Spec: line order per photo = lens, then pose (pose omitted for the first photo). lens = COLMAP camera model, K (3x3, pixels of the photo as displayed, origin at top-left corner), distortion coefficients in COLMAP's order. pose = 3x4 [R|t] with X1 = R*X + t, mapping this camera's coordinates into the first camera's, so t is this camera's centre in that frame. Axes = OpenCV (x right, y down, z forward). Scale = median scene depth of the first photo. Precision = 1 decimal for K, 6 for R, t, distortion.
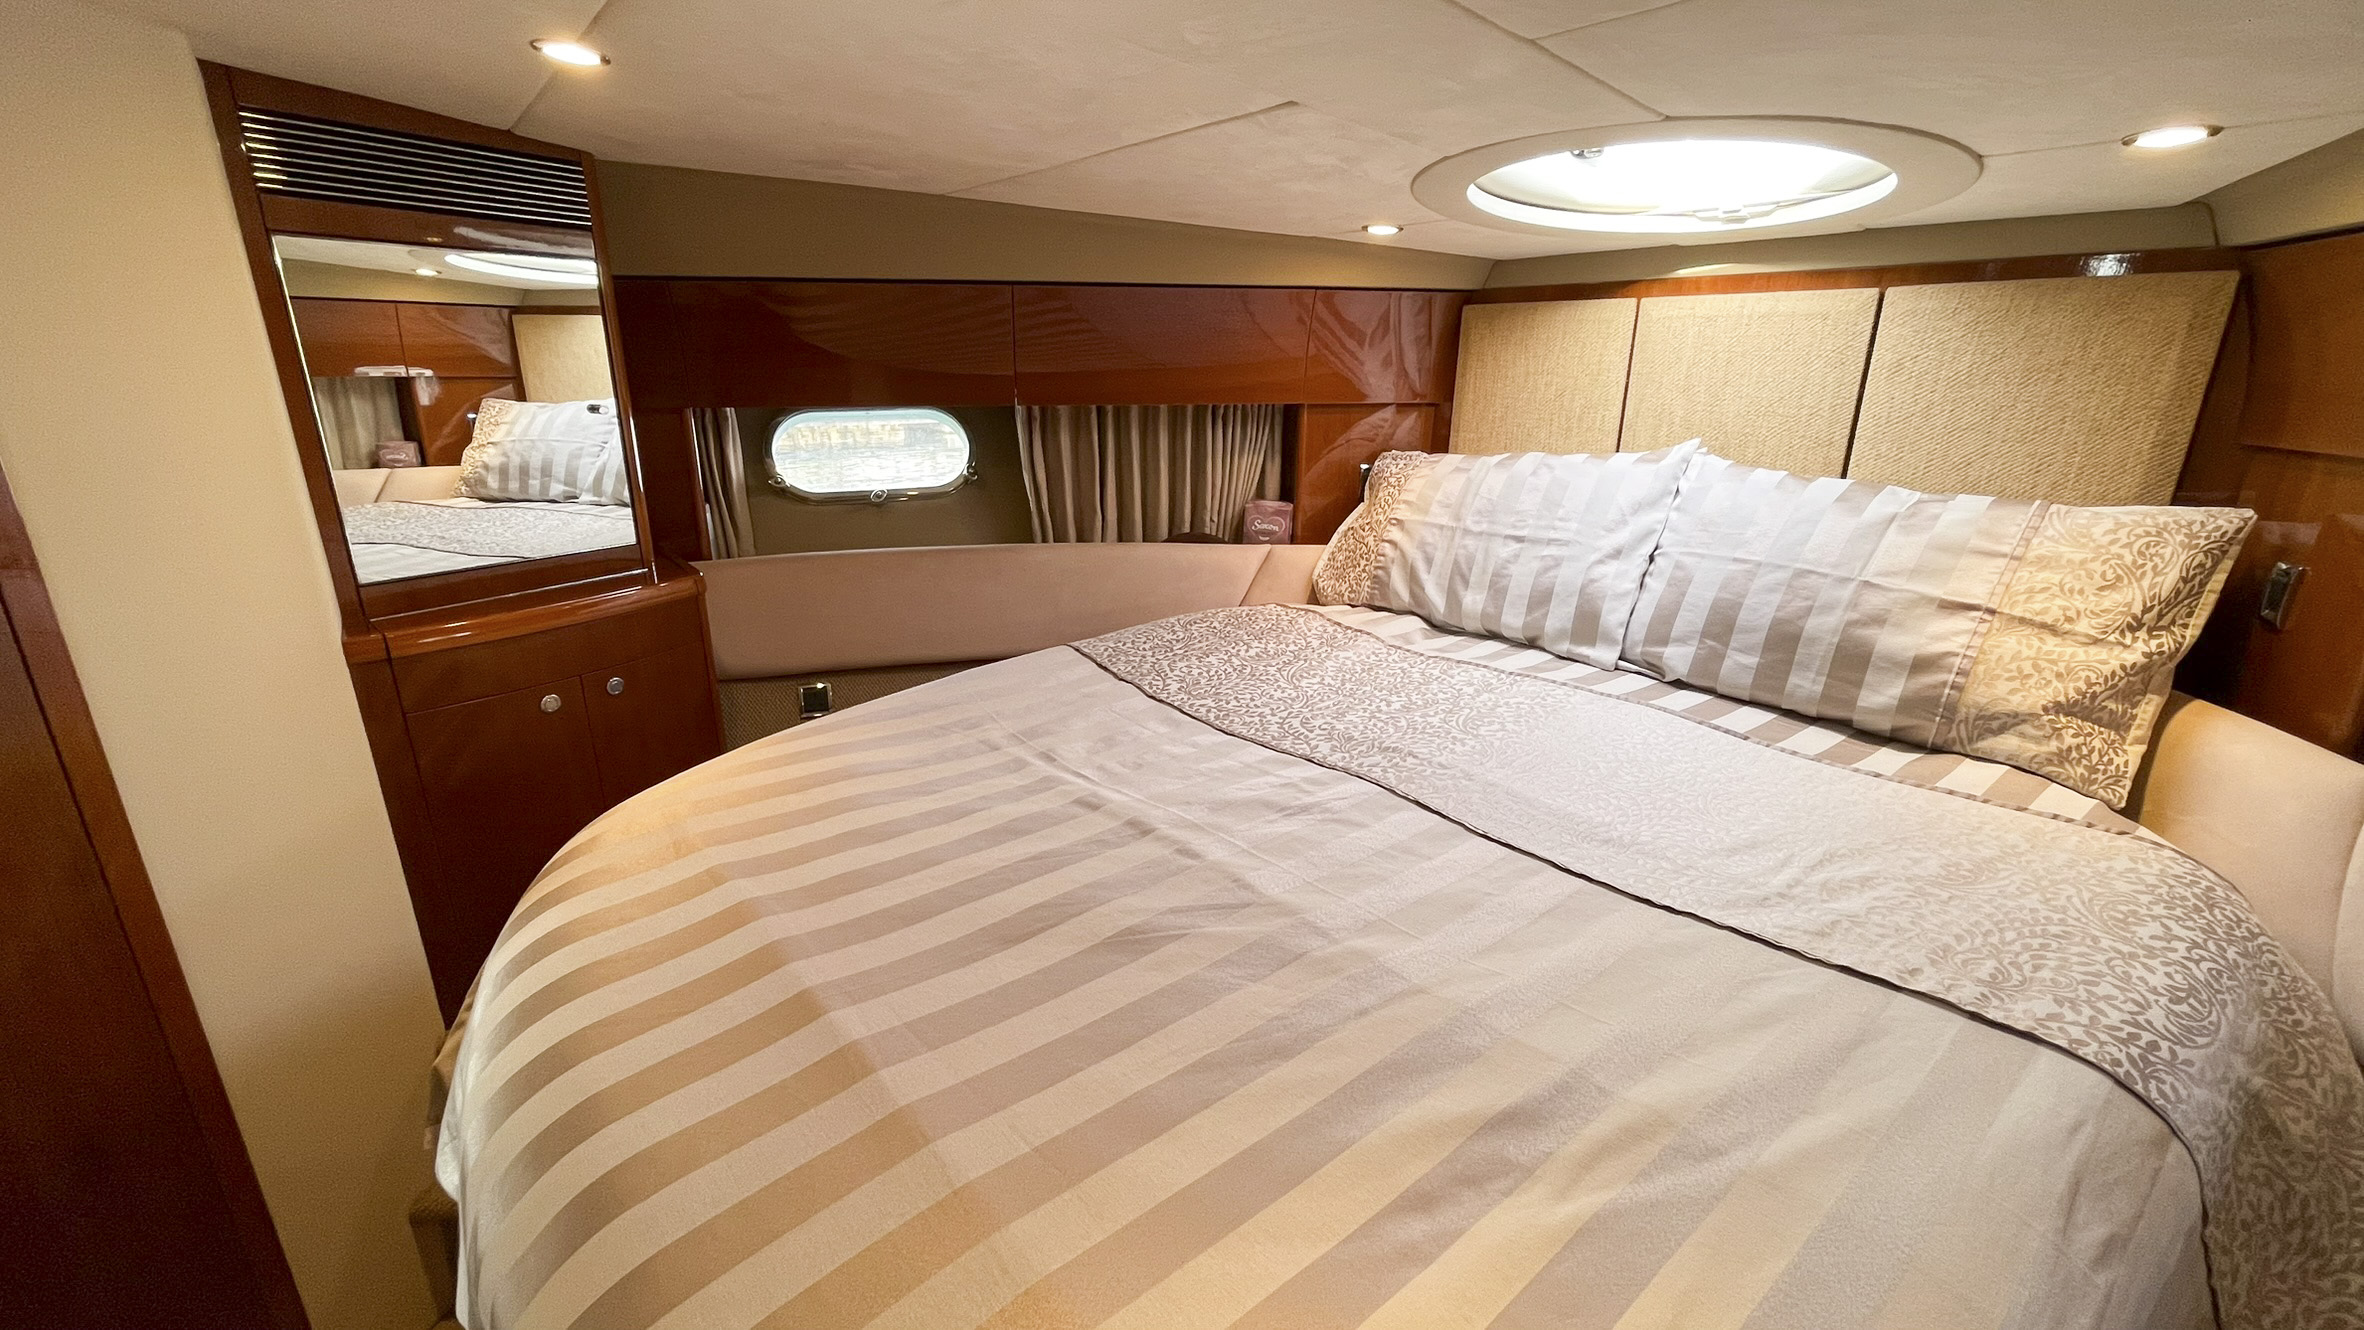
lens RADIAL K [[974.8, 0, 1182.0], [0, 974.8, 665.0], [0, 0, 1]] dist [0.001842, 0.000216]
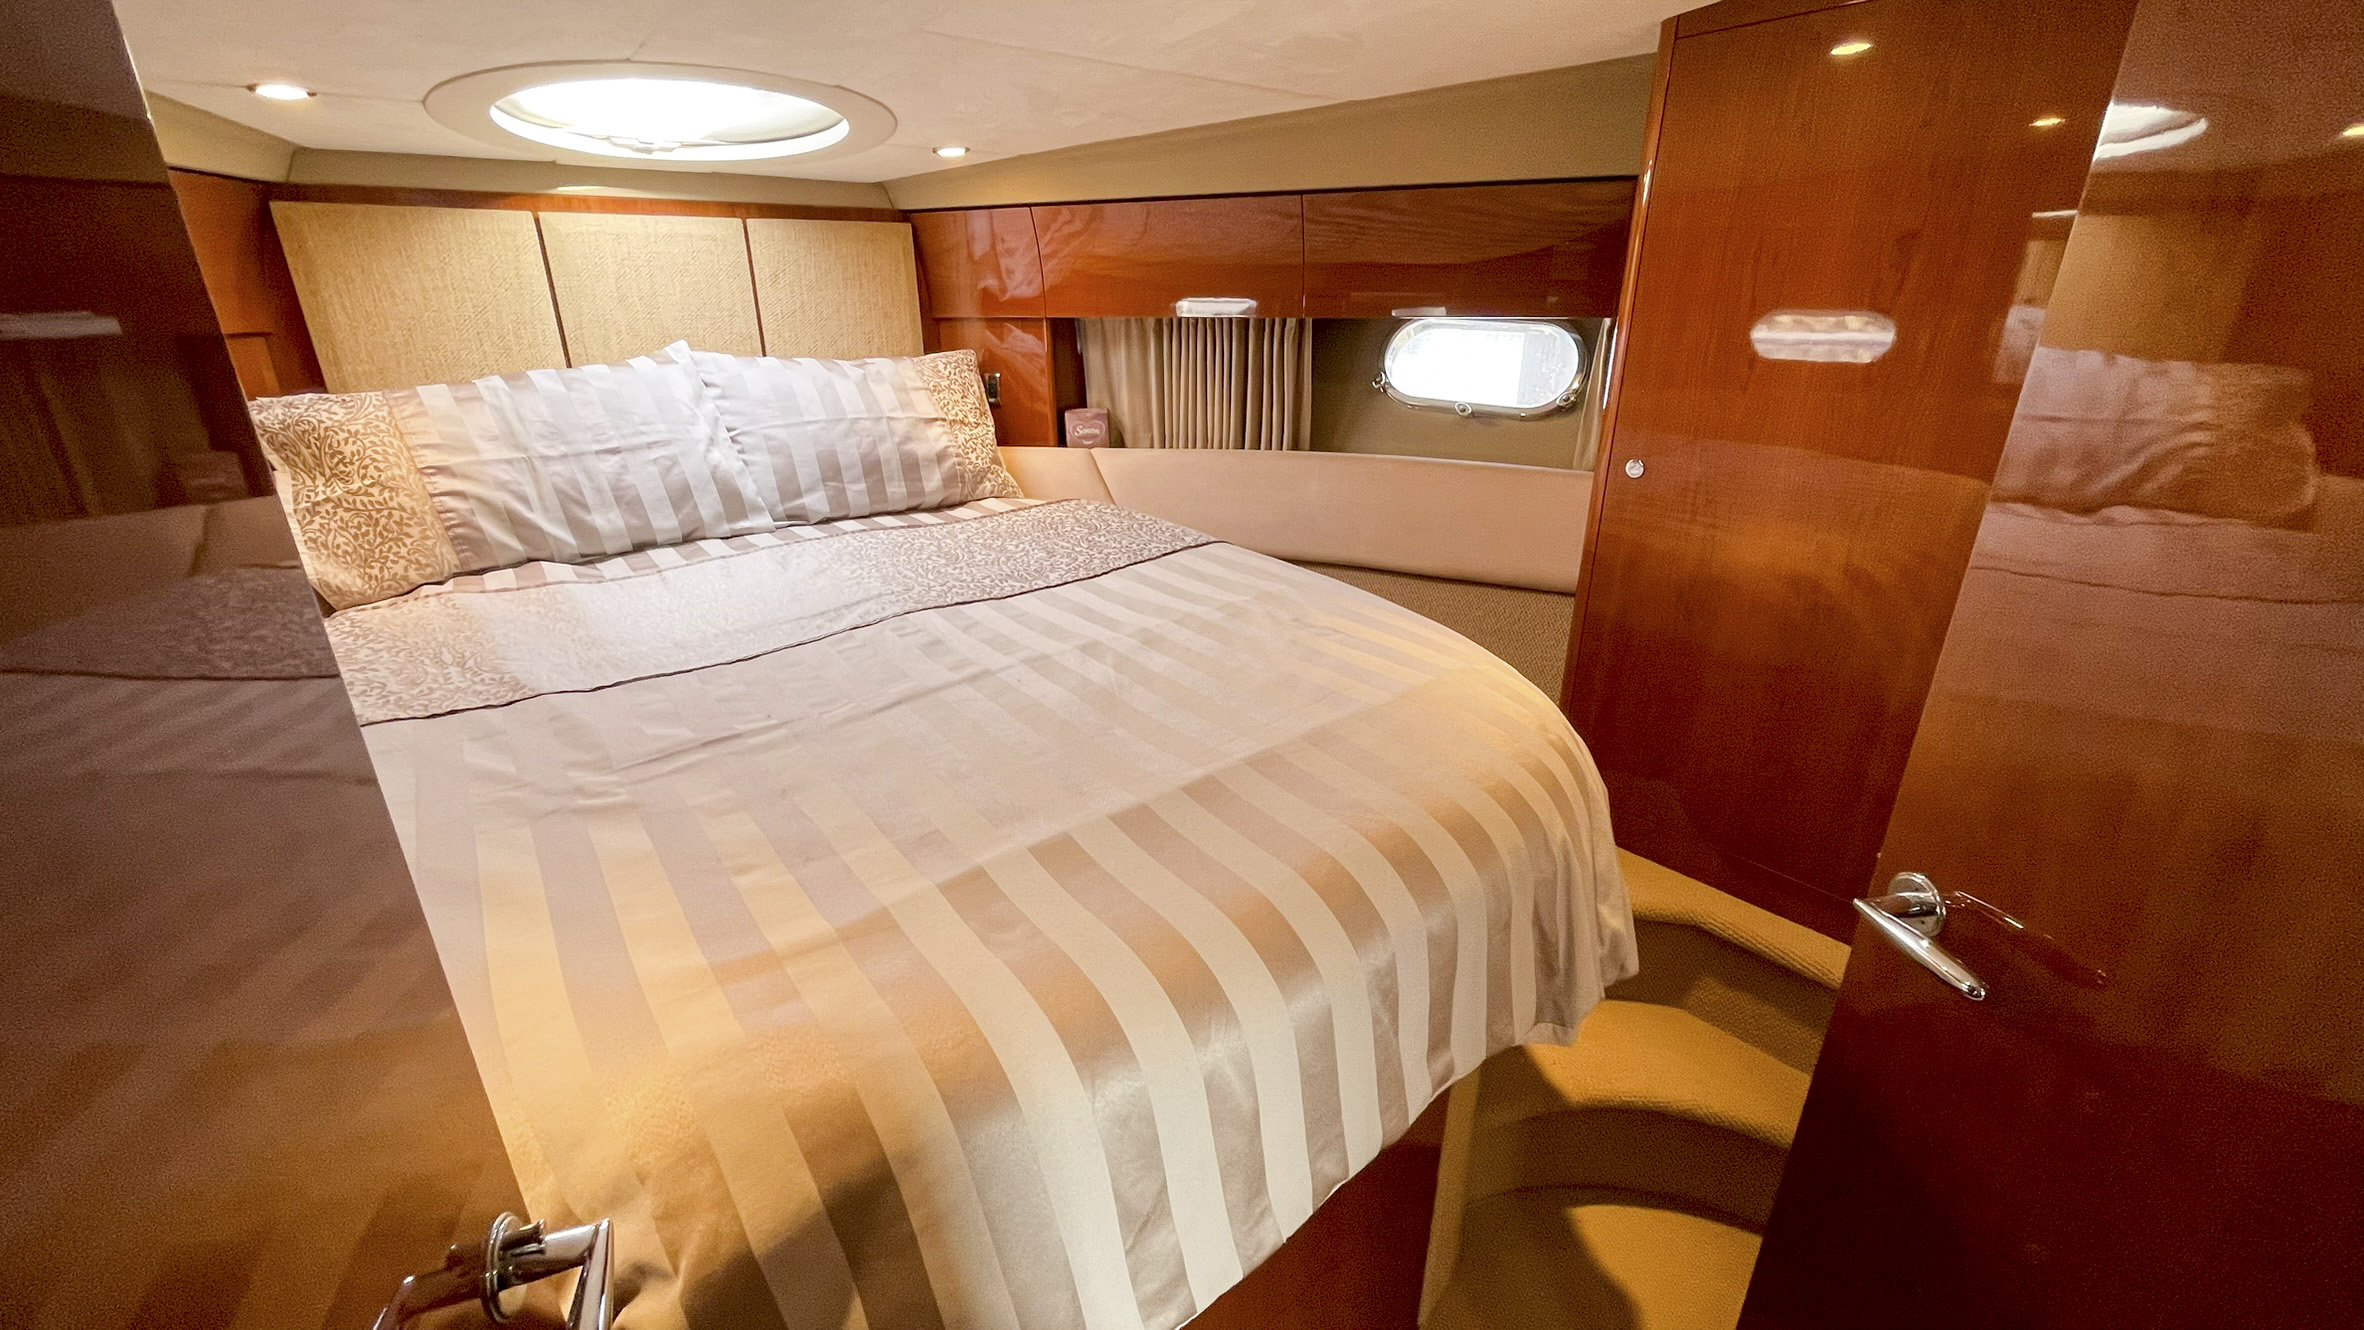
lens RADIAL K [[974.8, 0, 1182.0], [0, 974.8, 665.0], [0, 0, 1]] dist [0.001842, 0.000216]
pose [[-0.007226, -0.366455, 0.930408, -0.760036], [0.305966, 0.884998, 0.350947, -0.117656], [-0.952015, 0.287210, 0.105728, 0.425907]]
